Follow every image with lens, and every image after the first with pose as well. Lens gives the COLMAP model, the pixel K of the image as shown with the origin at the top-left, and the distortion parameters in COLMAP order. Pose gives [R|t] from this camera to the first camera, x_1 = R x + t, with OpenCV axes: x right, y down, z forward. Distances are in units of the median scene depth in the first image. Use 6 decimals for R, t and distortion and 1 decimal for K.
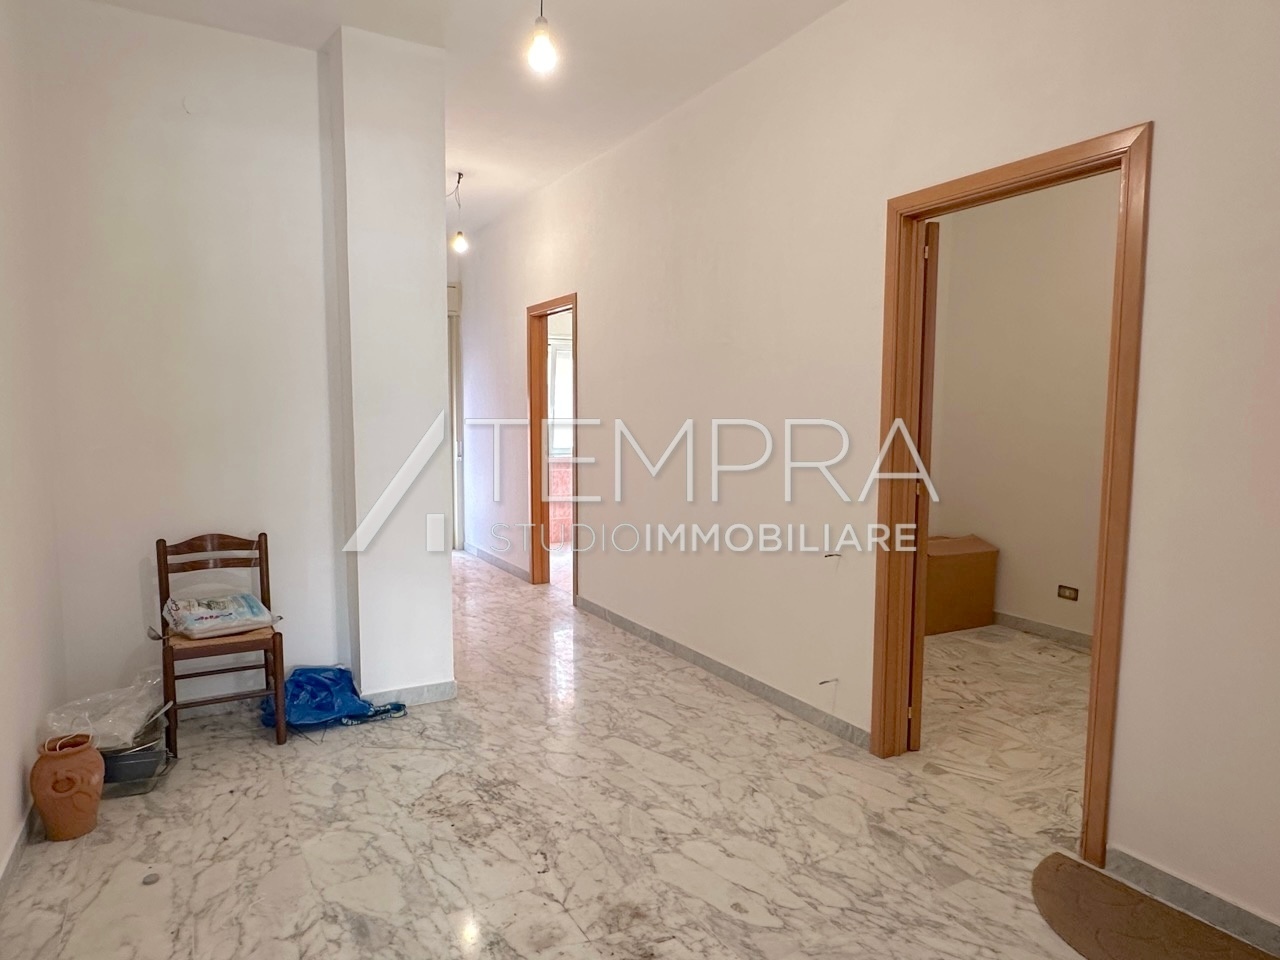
lens RADIAL K [[838.6, 0, 640.1], [0, 838.6, 481.3], [0, 0, 1]] dist [-0.009267, -0.002313]
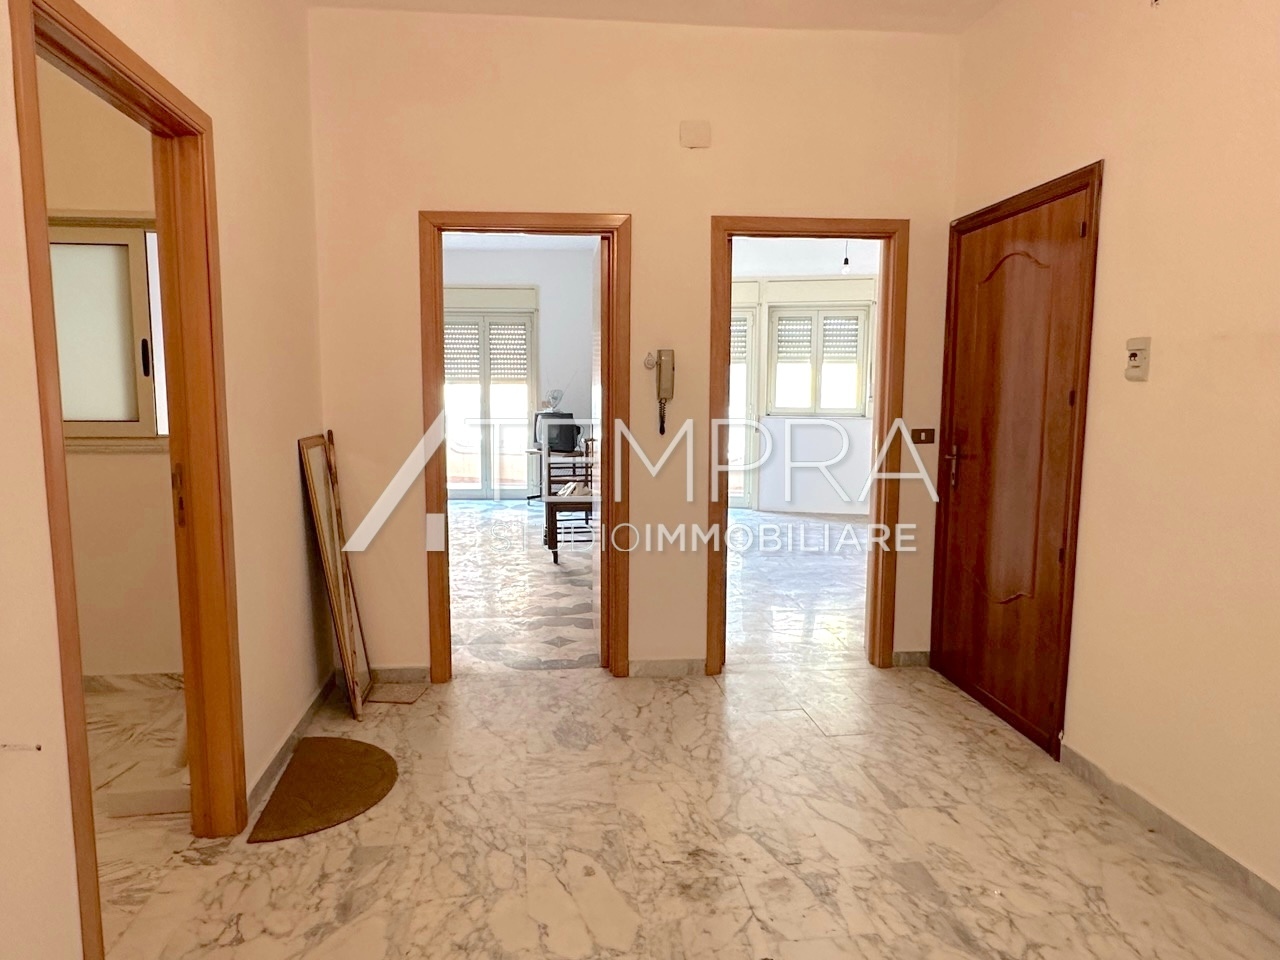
lens RADIAL K [[816.9, 0, 638.3], [0, 816.9, 480.6], [0, 0, 1]] dist [-0.003218, -0.000195]
pose [[-0.930552, -0.048707, 0.362906, -0.285398], [0.023185, 0.981286, 0.191154, -0.162113], [-0.365426, 0.186293, -0.912008, 1.814479]]
